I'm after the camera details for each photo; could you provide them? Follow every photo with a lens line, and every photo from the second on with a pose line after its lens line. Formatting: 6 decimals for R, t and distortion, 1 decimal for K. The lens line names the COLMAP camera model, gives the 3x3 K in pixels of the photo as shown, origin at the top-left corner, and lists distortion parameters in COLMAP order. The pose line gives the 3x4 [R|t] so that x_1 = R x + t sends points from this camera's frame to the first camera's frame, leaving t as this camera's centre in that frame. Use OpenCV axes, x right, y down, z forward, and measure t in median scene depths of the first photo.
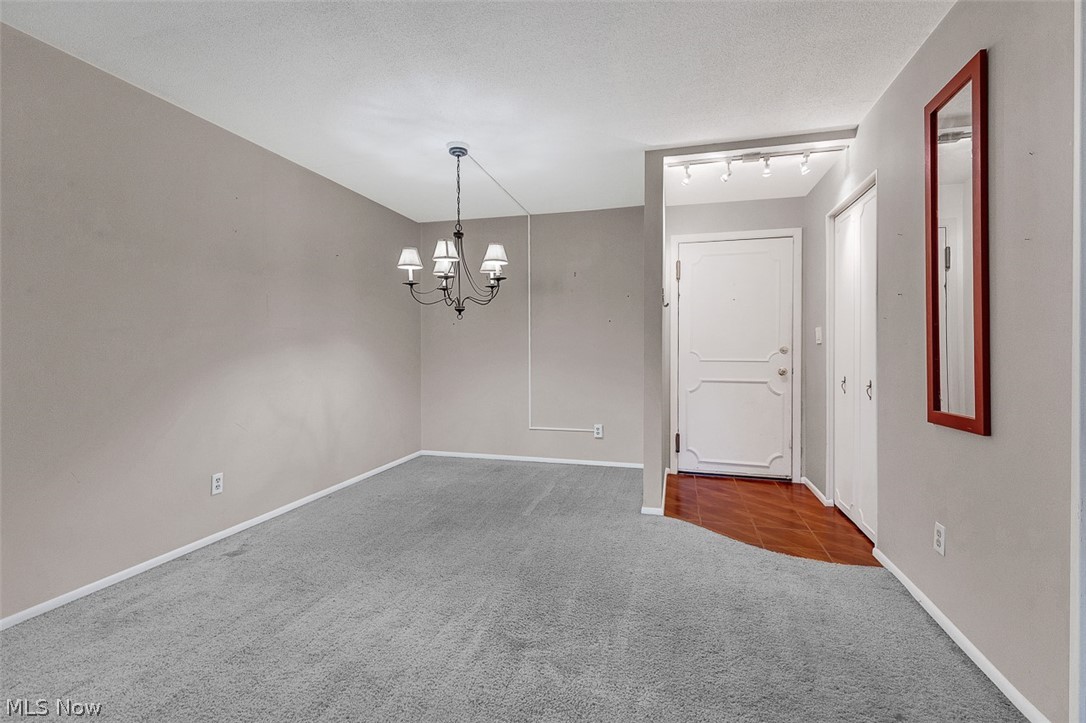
lens RADIAL K [[499.1, 0, 544.5], [0, 499.1, 357.1], [0, 0, 1]] dist [0.002578, -0.000829]
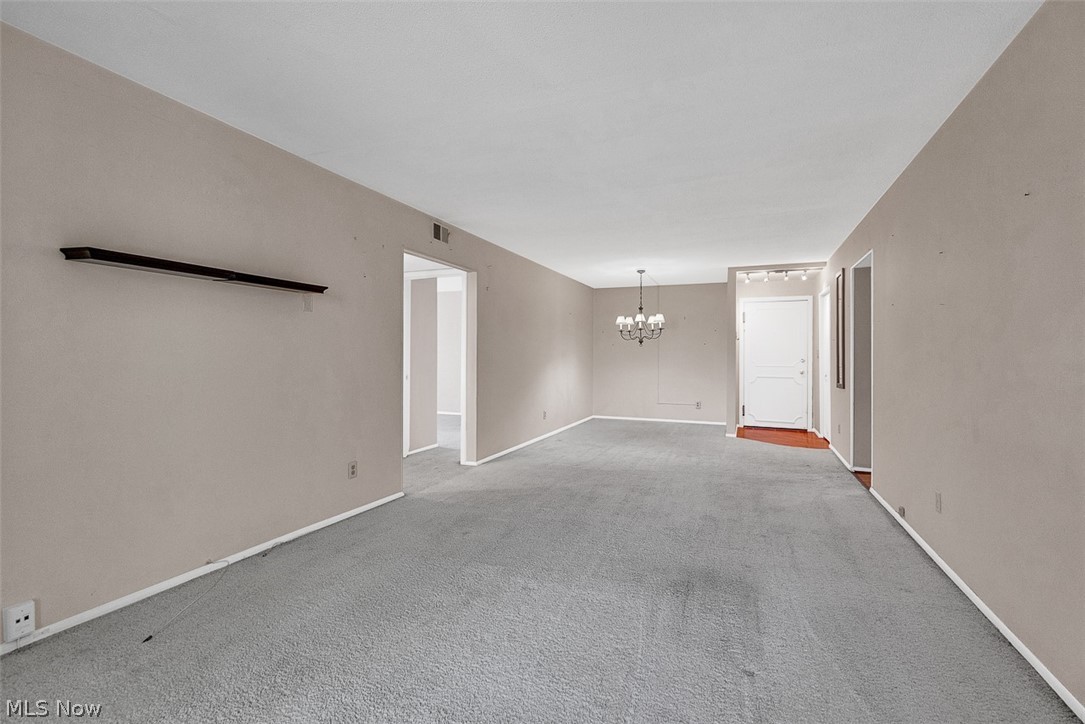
lens RADIAL K [[498.6, 0, 539.0], [0, 498.6, 359.4], [0, 0, 1]] dist [0.002578, -0.000829]
pose [[0.991441, 0.004978, -0.130459, -0.261888], [-0.006399, 0.999925, -0.010481, 0.007155], [0.130397, 0.011226, 0.991398, -1.001018]]
